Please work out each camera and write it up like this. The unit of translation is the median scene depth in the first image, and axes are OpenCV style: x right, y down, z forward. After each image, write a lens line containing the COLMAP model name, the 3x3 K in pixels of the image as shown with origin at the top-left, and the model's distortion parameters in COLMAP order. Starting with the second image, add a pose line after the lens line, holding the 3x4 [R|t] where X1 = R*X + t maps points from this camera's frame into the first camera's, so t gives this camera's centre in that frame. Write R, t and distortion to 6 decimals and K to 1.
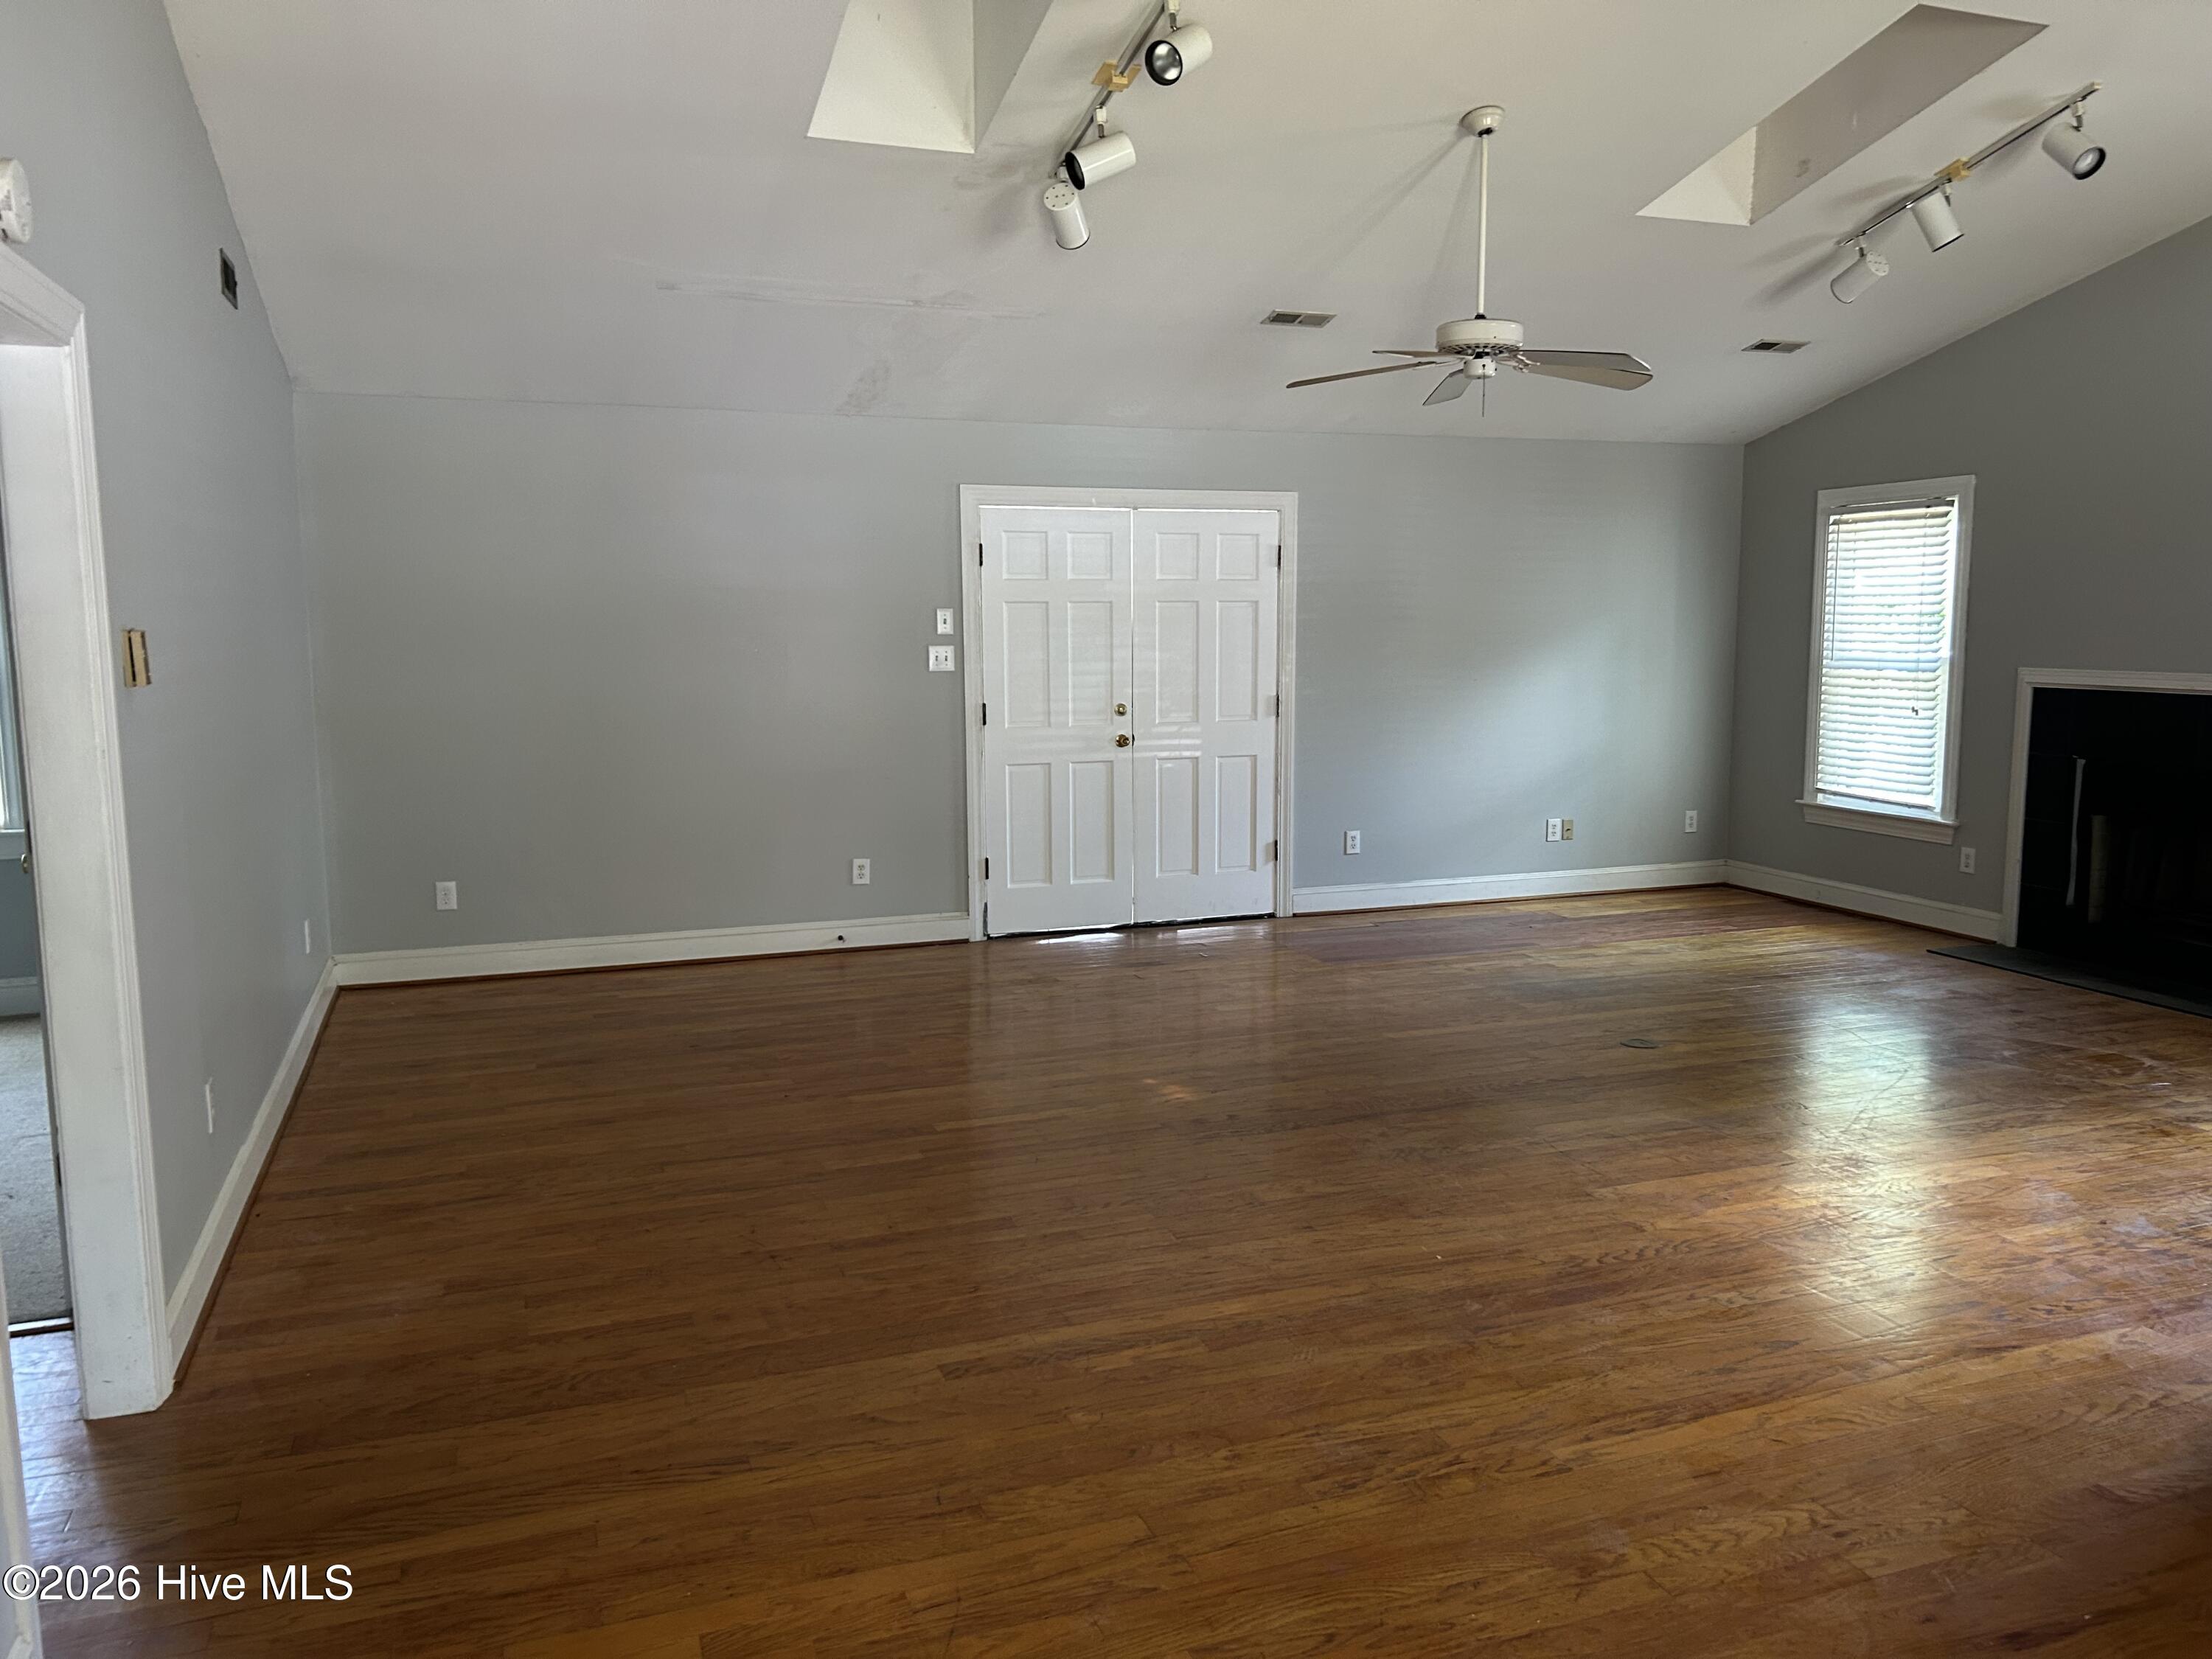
lens RADIAL K [[1676.9, 0, 1106.4], [0, 1676.9, 842.7], [0, 0, 1]] dist [0.025020, -0.004350]
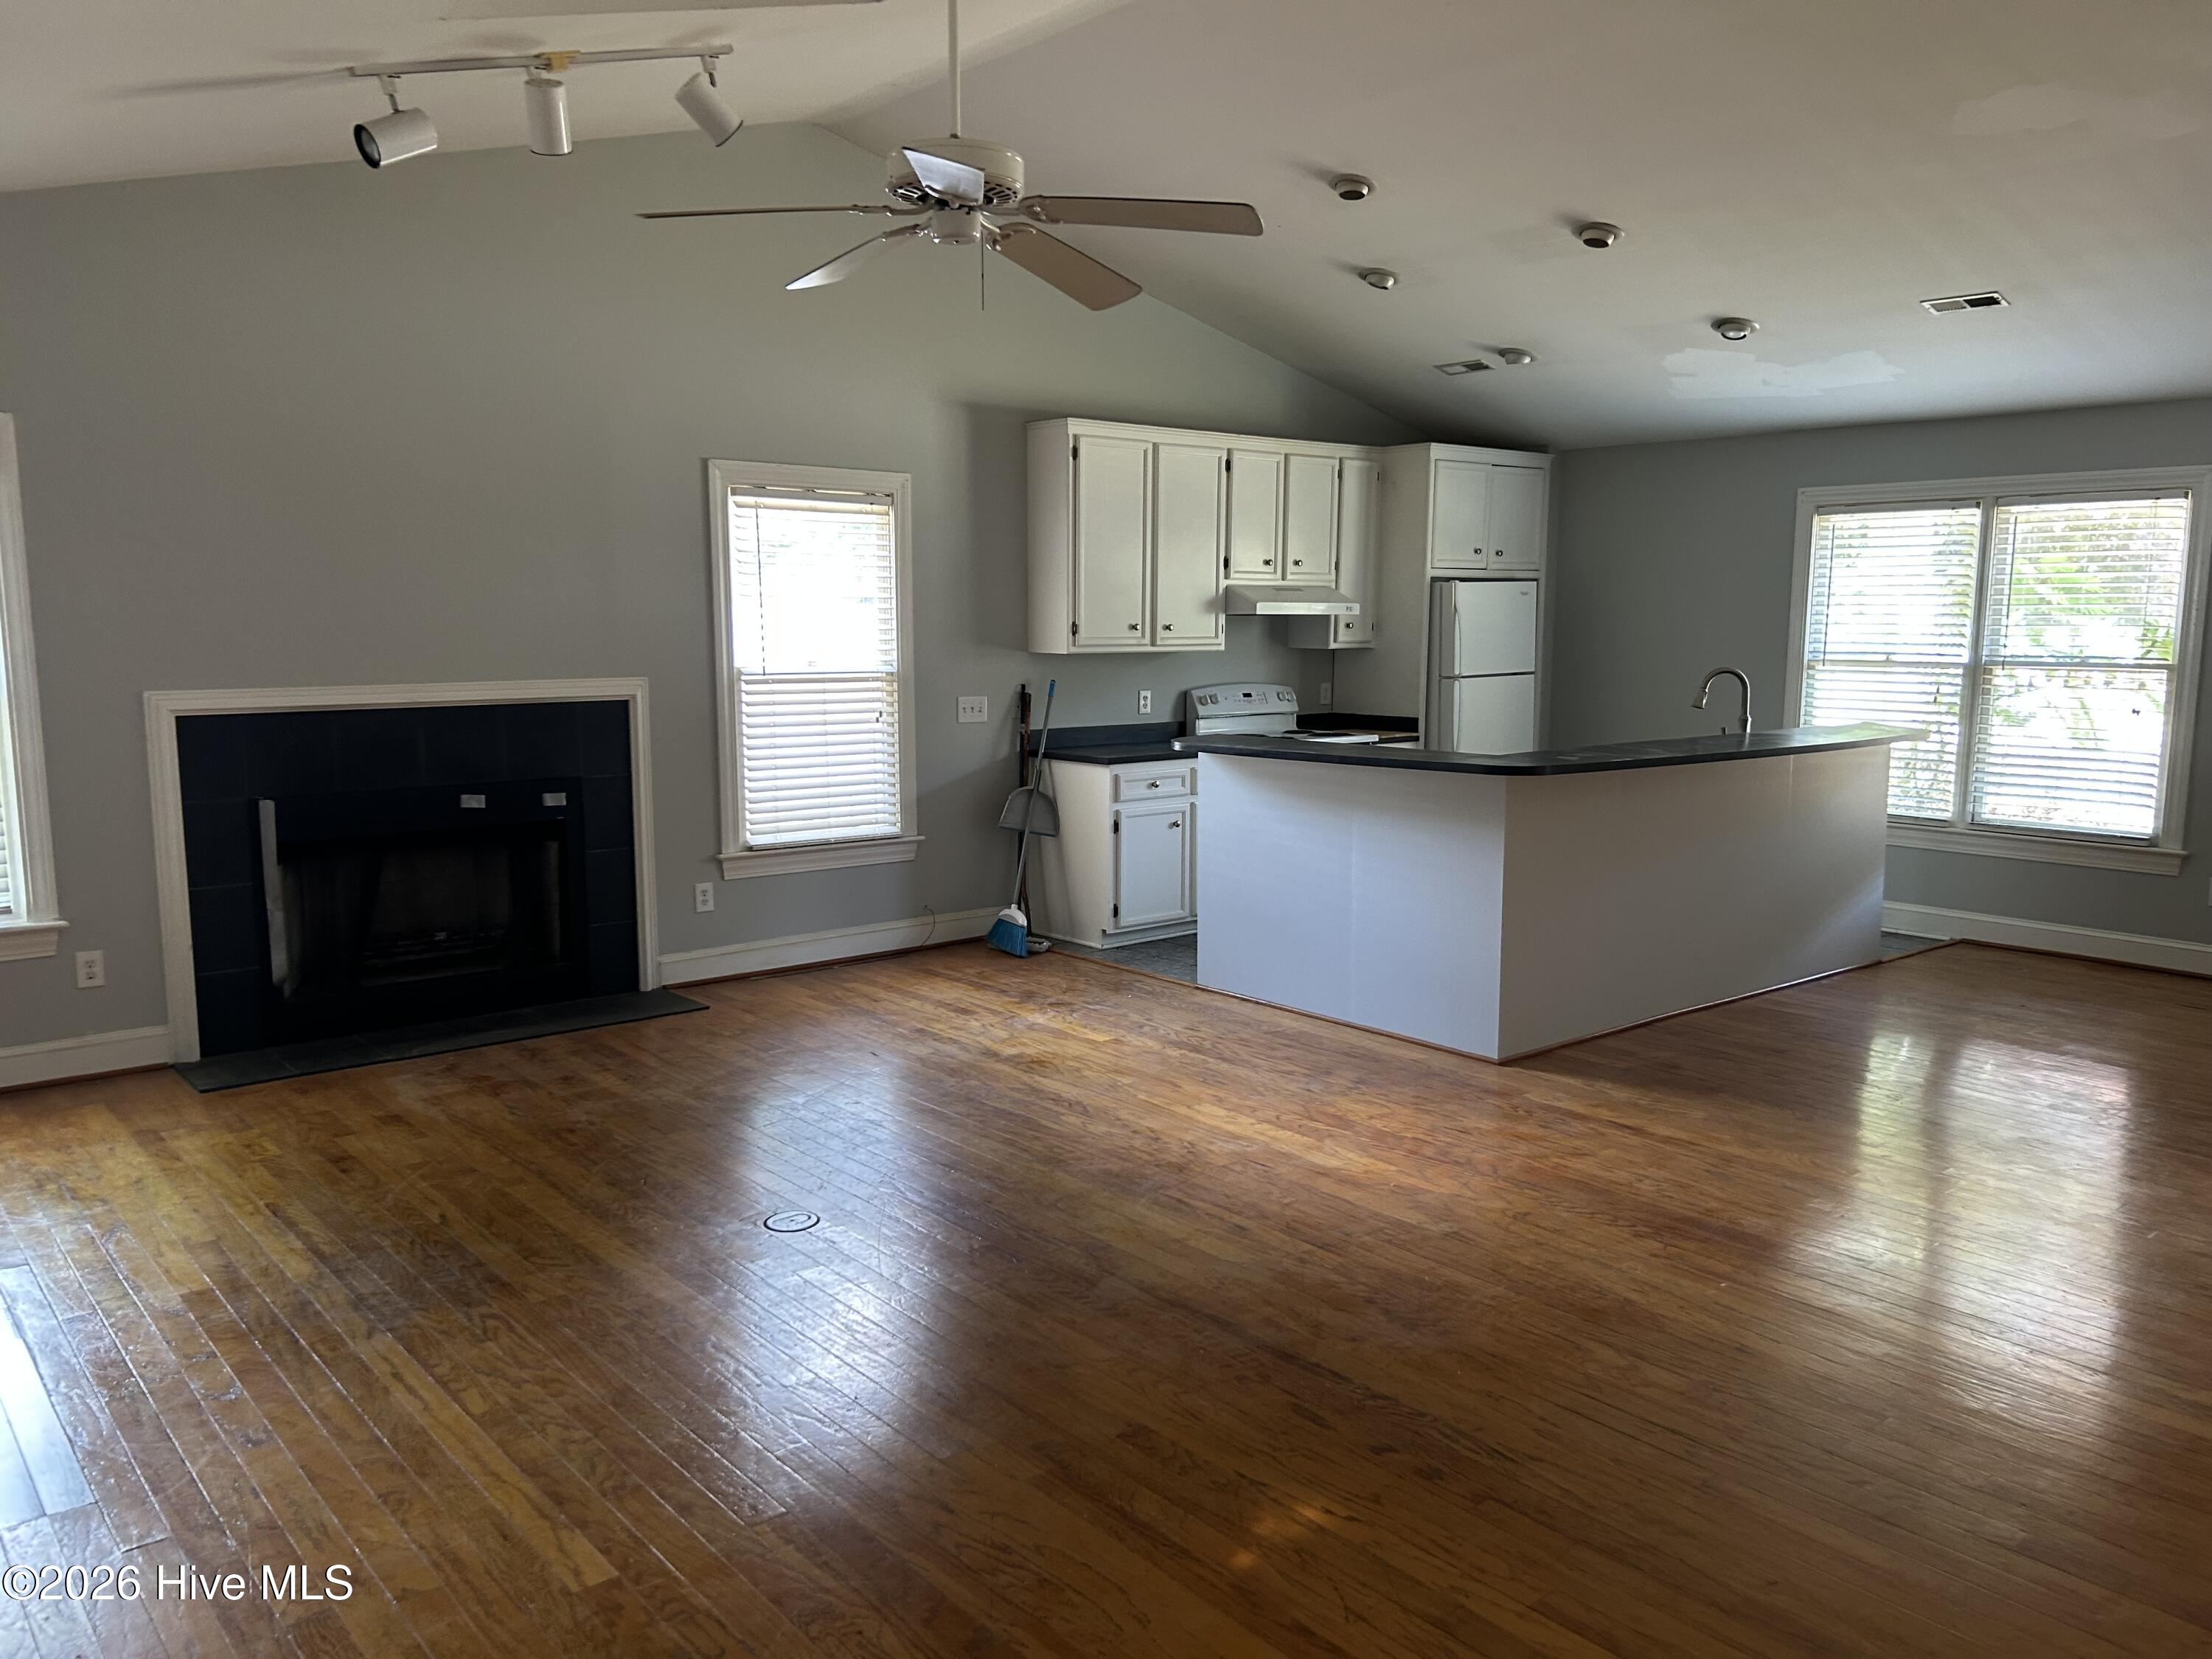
lens RADIAL K [[1676.9, 0, 1106.4], [0, 1676.9, 842.7], [0, 0, 1]] dist [0.025020, -0.004350]
pose [[-0.337533, -0.131526, 0.932080, -0.421298], [0.131437, 0.973904, 0.185025, -0.172725], [-0.932092, 0.184962, -0.311437, 1.217399]]
